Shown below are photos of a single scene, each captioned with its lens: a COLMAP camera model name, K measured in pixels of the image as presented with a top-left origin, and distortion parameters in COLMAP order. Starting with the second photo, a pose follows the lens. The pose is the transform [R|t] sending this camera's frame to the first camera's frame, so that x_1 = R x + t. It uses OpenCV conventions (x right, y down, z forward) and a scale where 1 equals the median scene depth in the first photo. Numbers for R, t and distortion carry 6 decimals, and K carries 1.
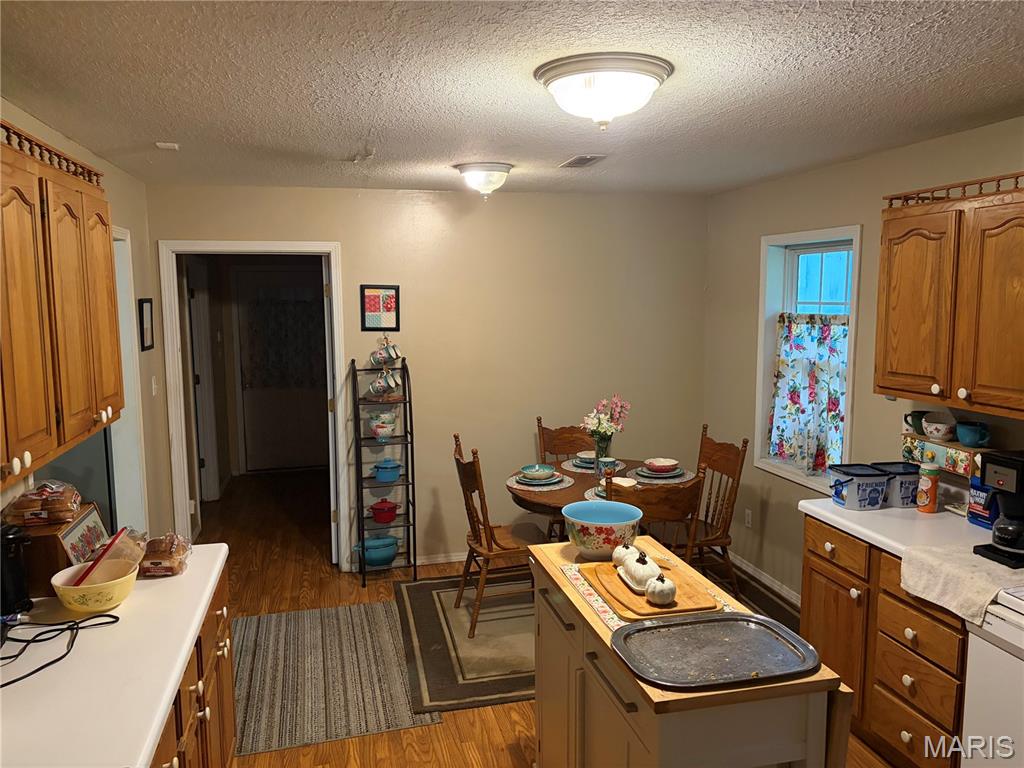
lens RADIAL K [[774.6, 0, 512.5], [0, 774.6, 383.1], [0, 0, 1]] dist [0.031596, -0.009970]
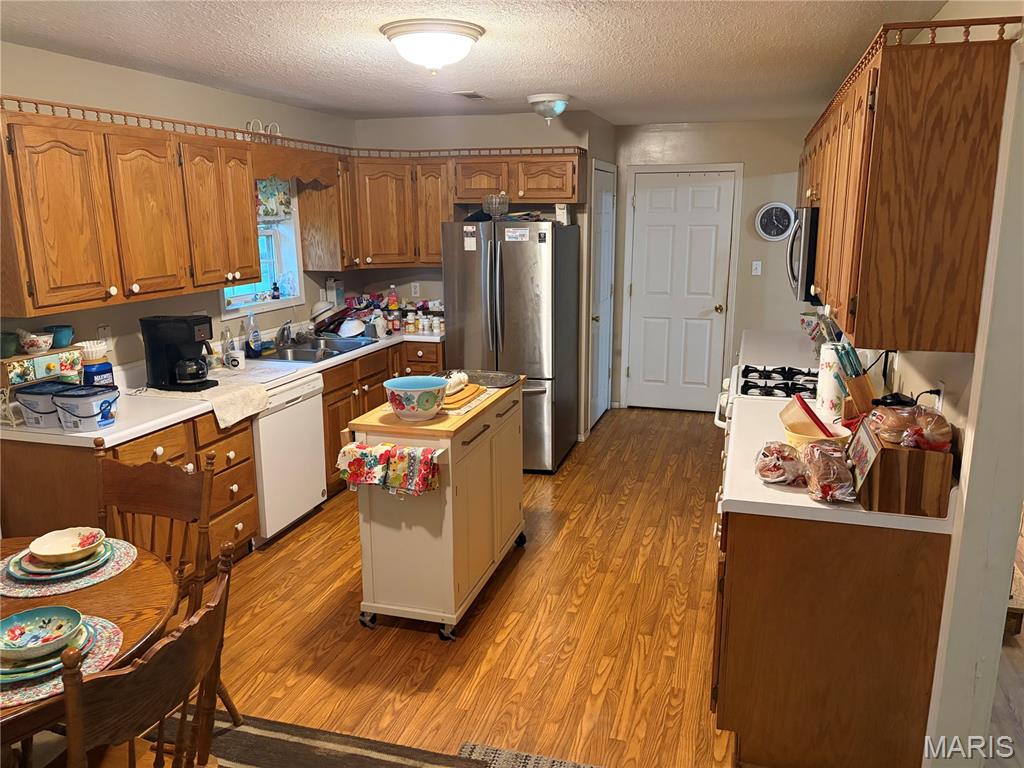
lens RADIAL K [[774.6, 0, 513.9], [0, 774.6, 381.2], [0, 0, 1]] dist [0.031596, -0.009970]
pose [[-0.857634, -0.101004, 0.504244, -0.525758], [0.072299, 0.947103, 0.312681, -0.173072], [-0.509152, 0.304622, -0.804965, 1.582004]]
